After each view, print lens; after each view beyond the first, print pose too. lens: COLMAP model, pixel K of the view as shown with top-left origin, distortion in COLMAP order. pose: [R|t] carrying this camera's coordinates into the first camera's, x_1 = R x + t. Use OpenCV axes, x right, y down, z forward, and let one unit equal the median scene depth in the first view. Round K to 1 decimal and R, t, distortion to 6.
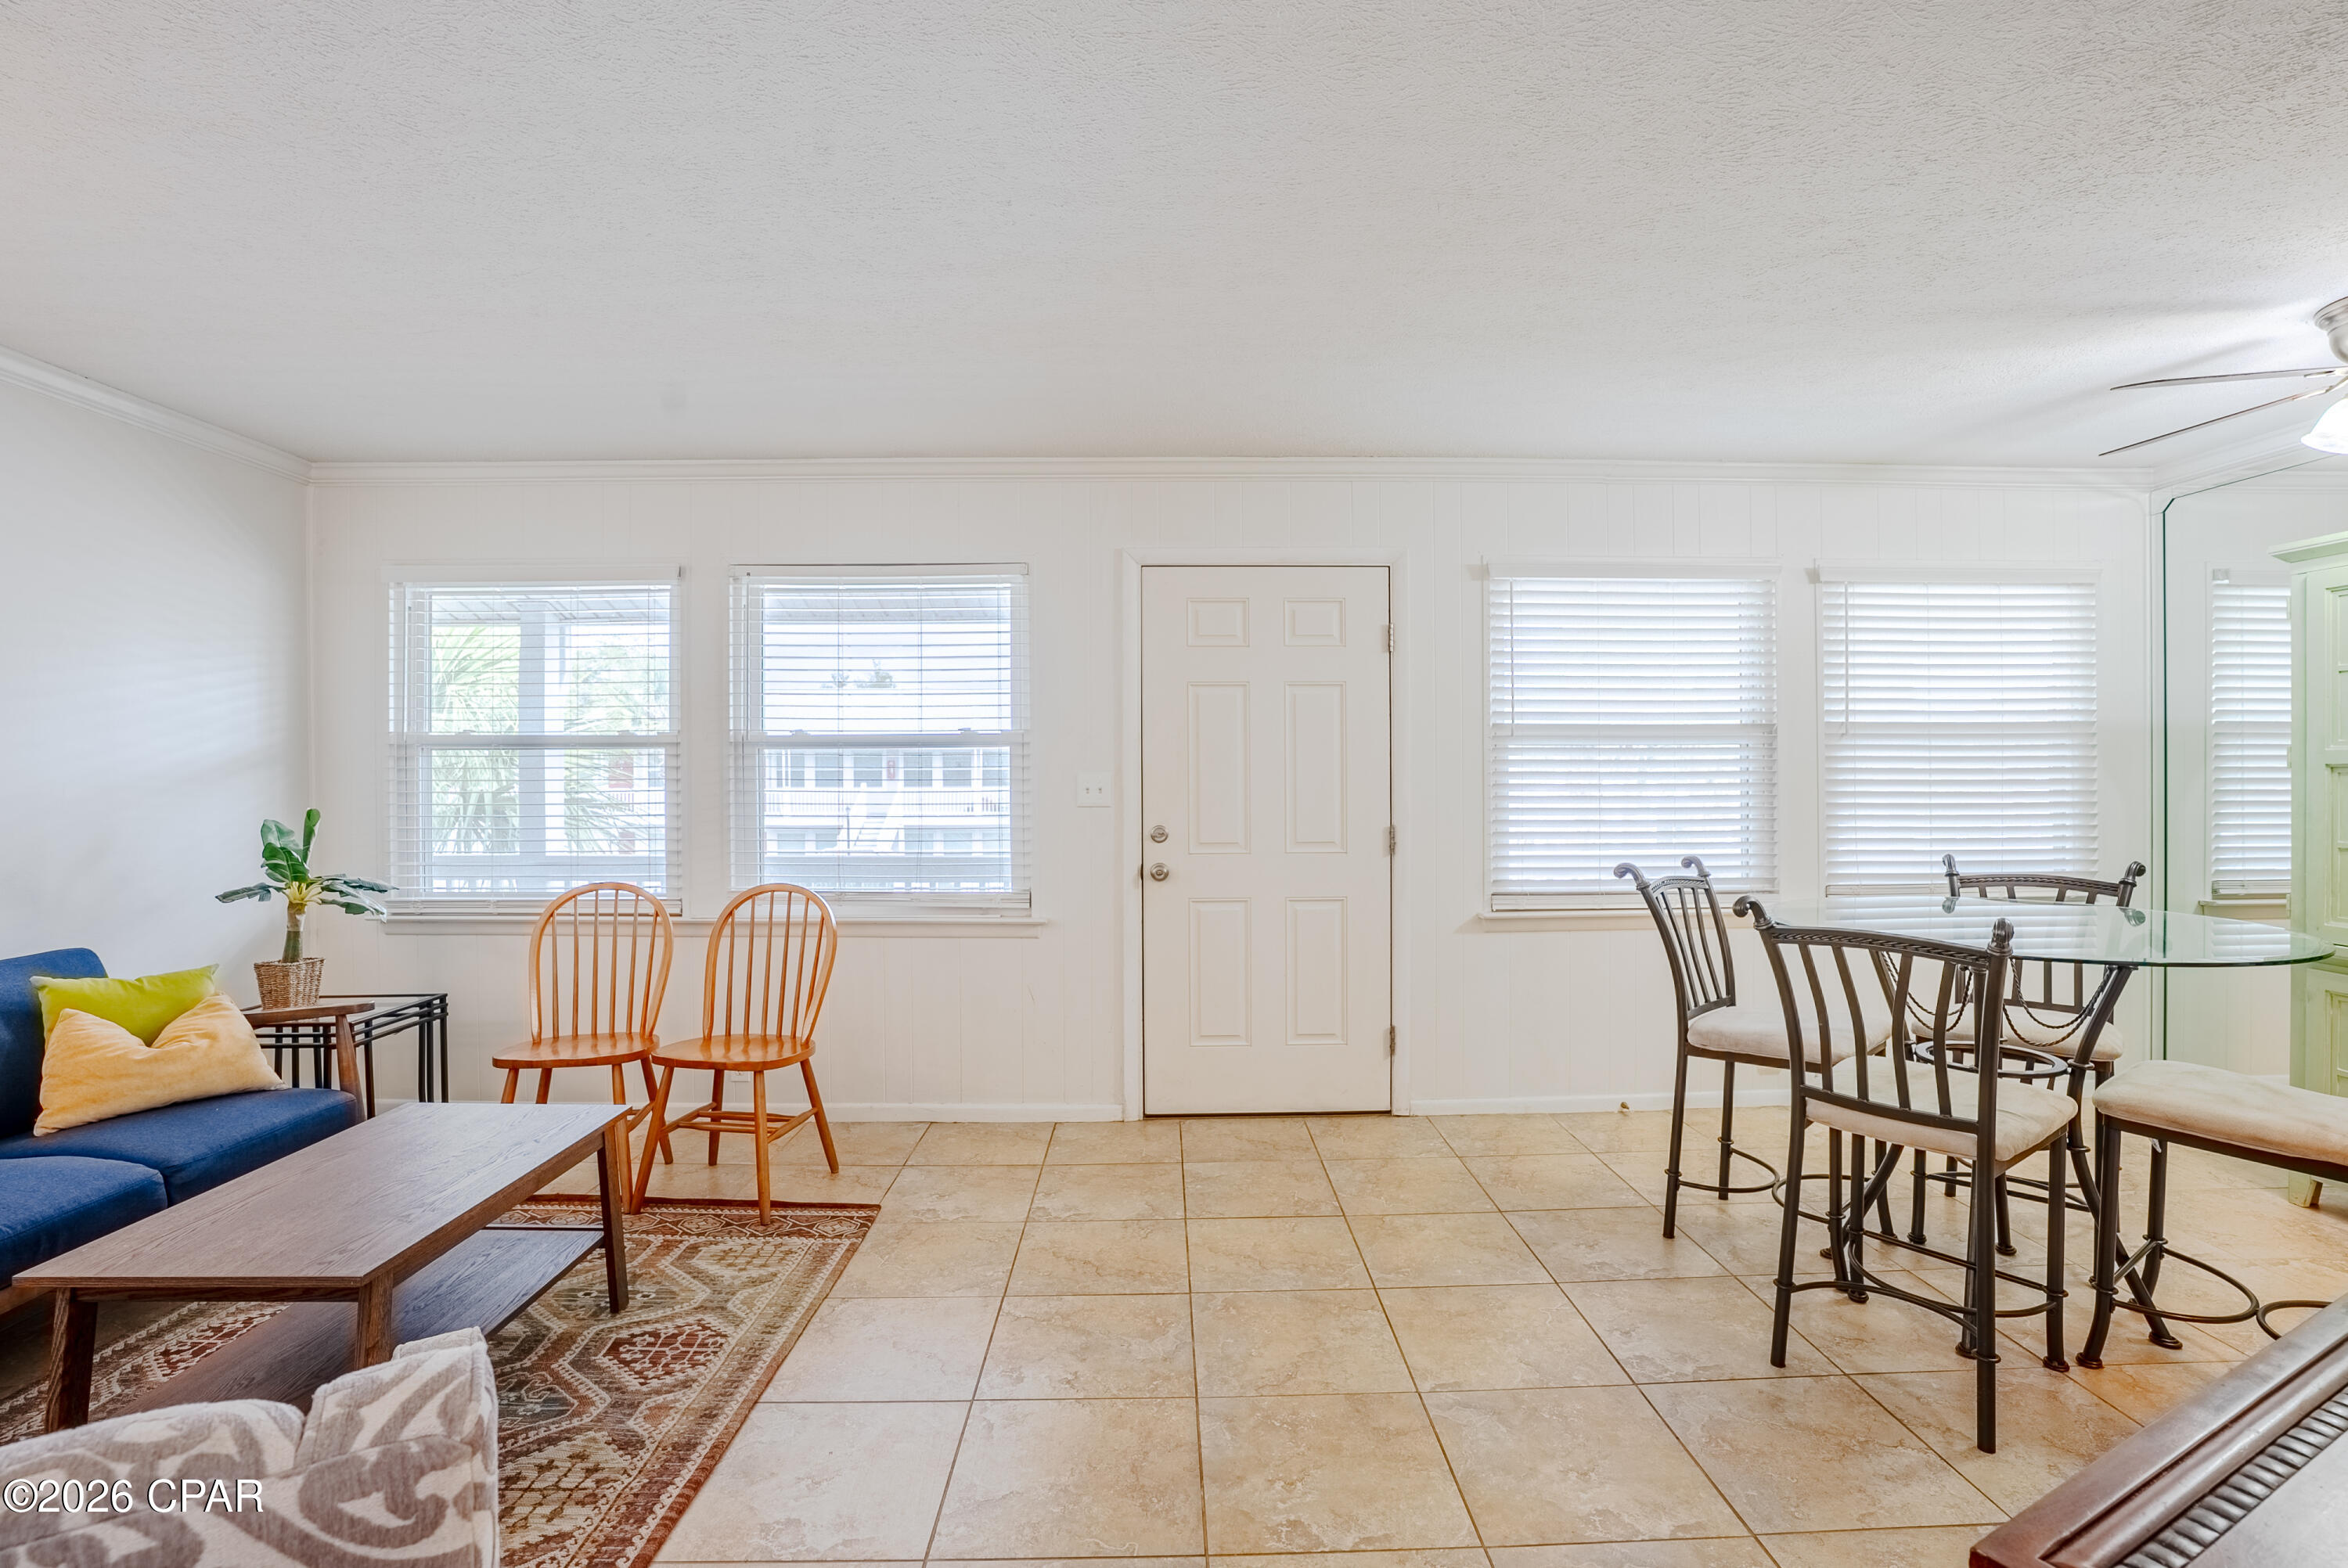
lens RADIAL K [[1084.7, 0, 1167.9], [0, 1084.7, 788.5], [0, 0, 1]] dist [-0.055893, 0.028352]
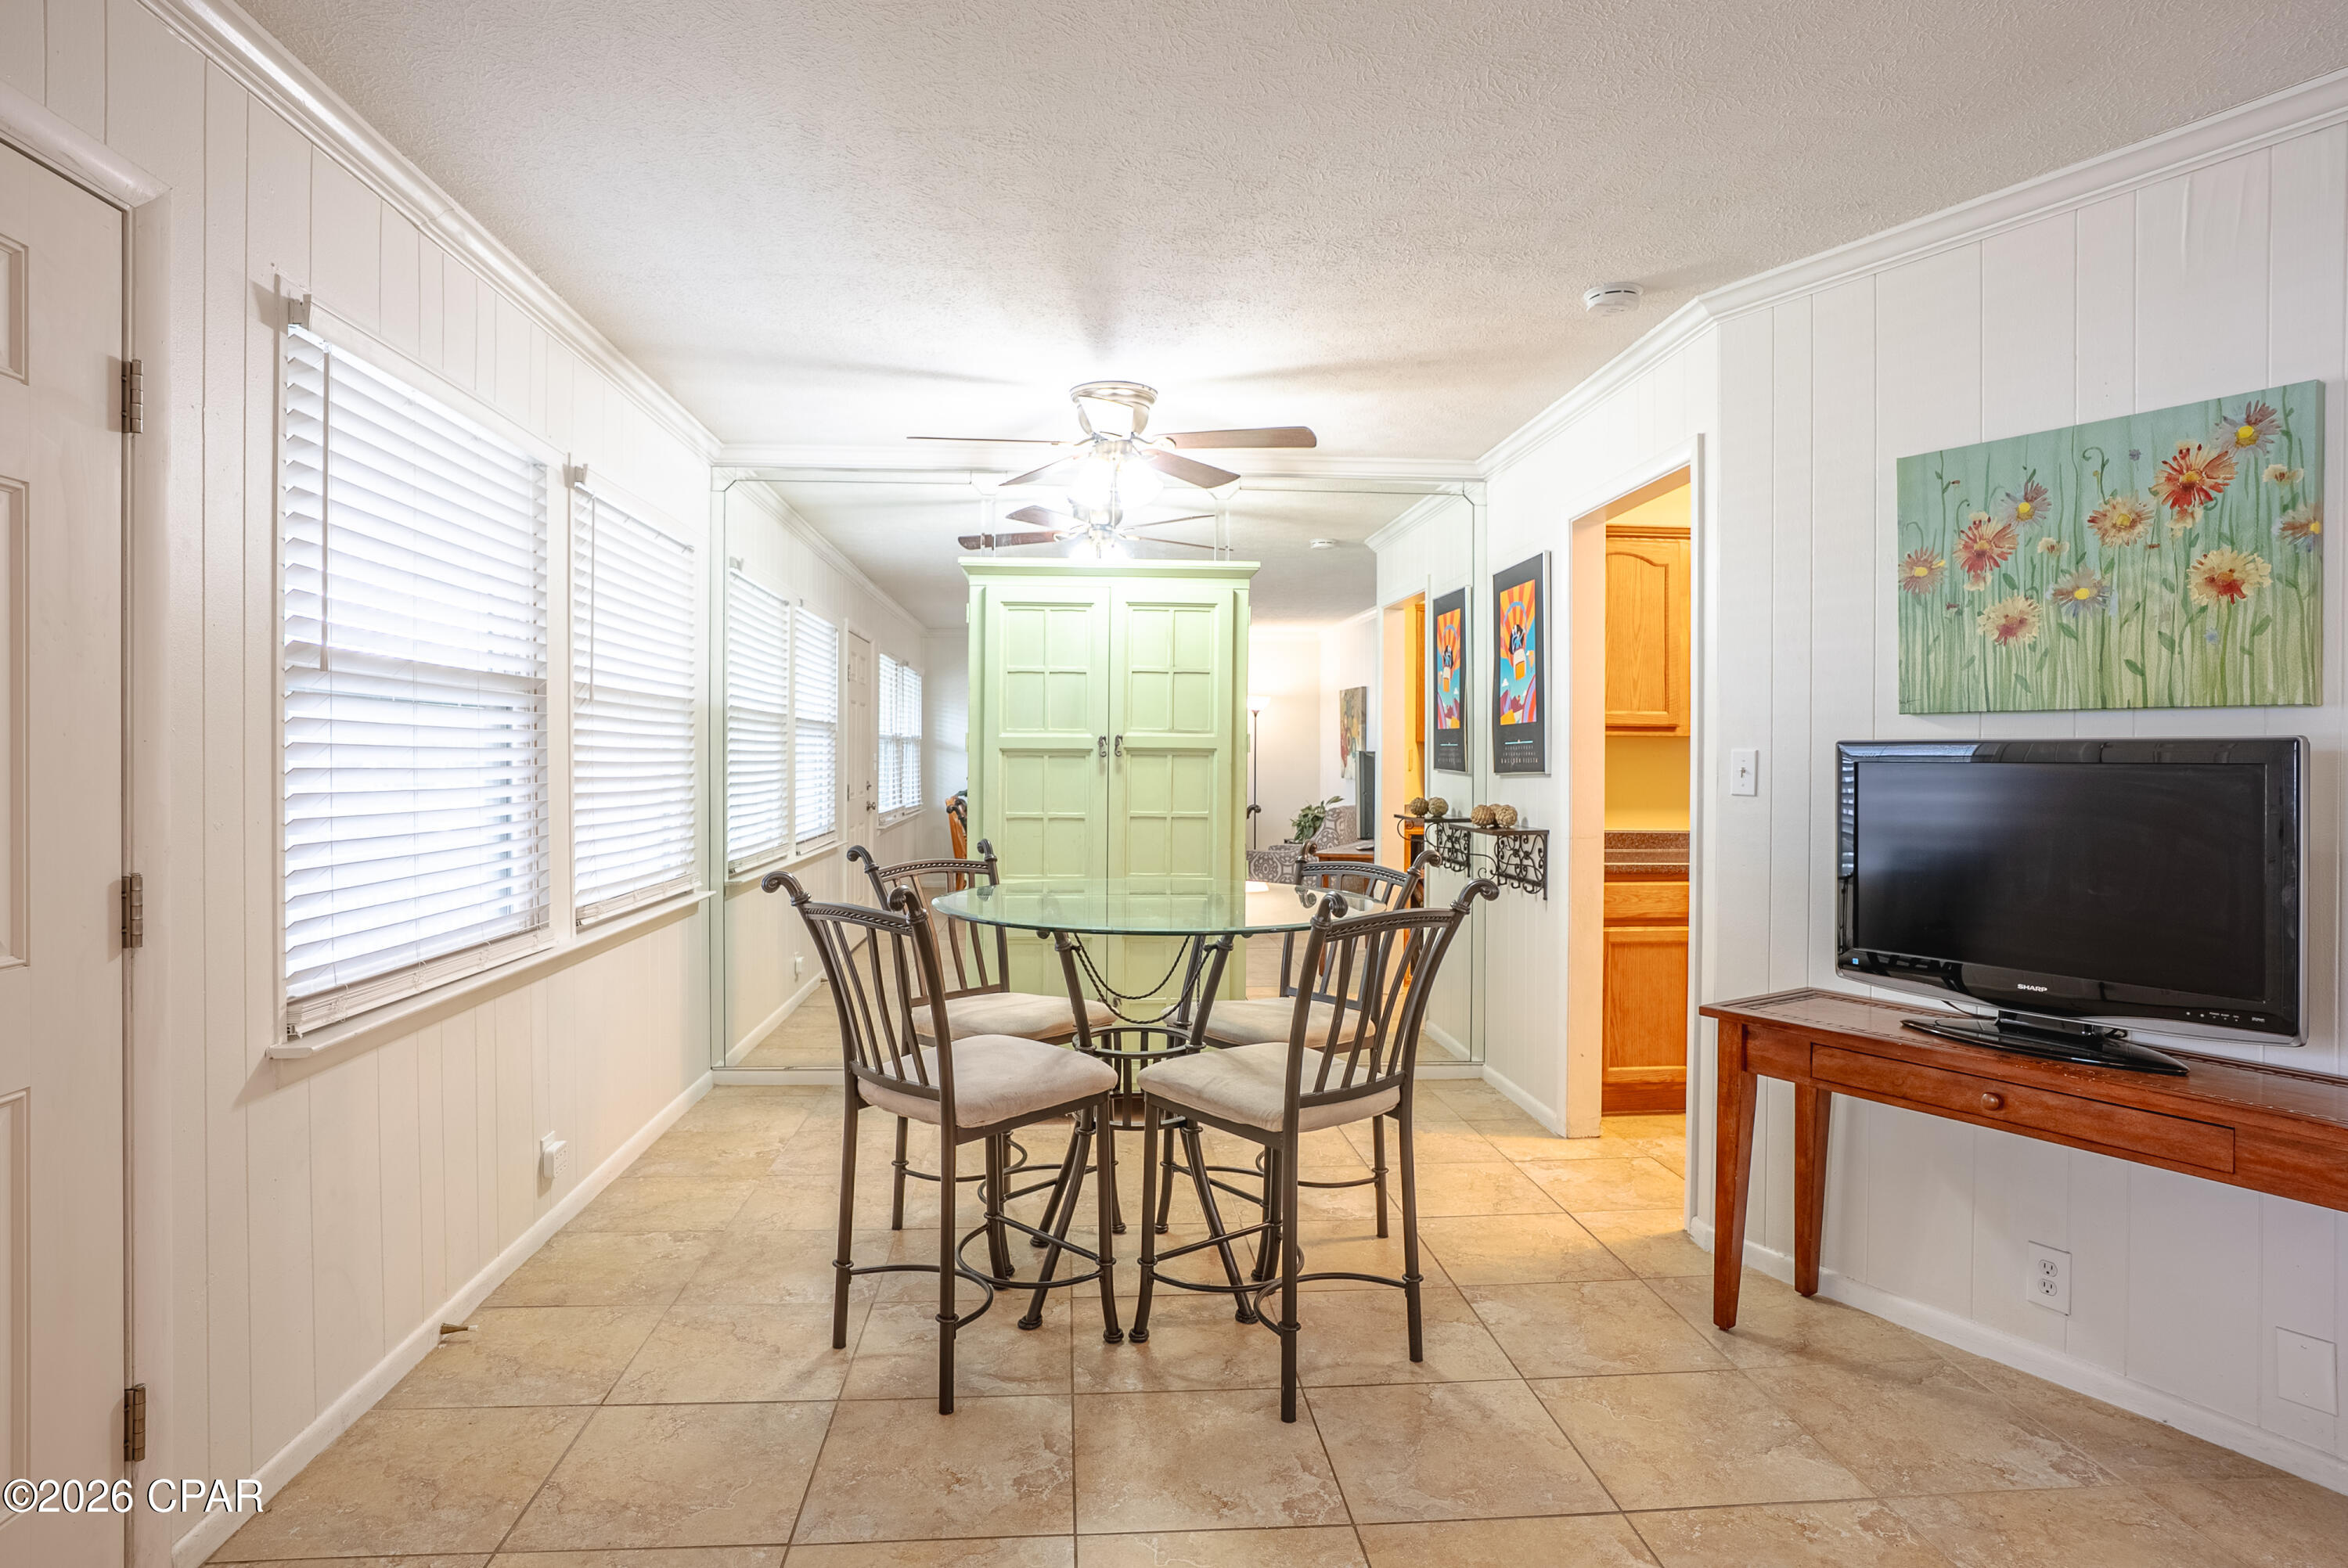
lens RADIAL K [[1272.5, 0, 1162.1], [0, 1272.5, 778.5], [0, 0, 1]] dist [-0.037392, -0.000231]
pose [[-0.057072, -0.012539, 0.998291, -0.300800], [0.006823, 0.999893, 0.012949, -0.004685], [-0.998347, 0.007551, -0.056981, 0.749784]]
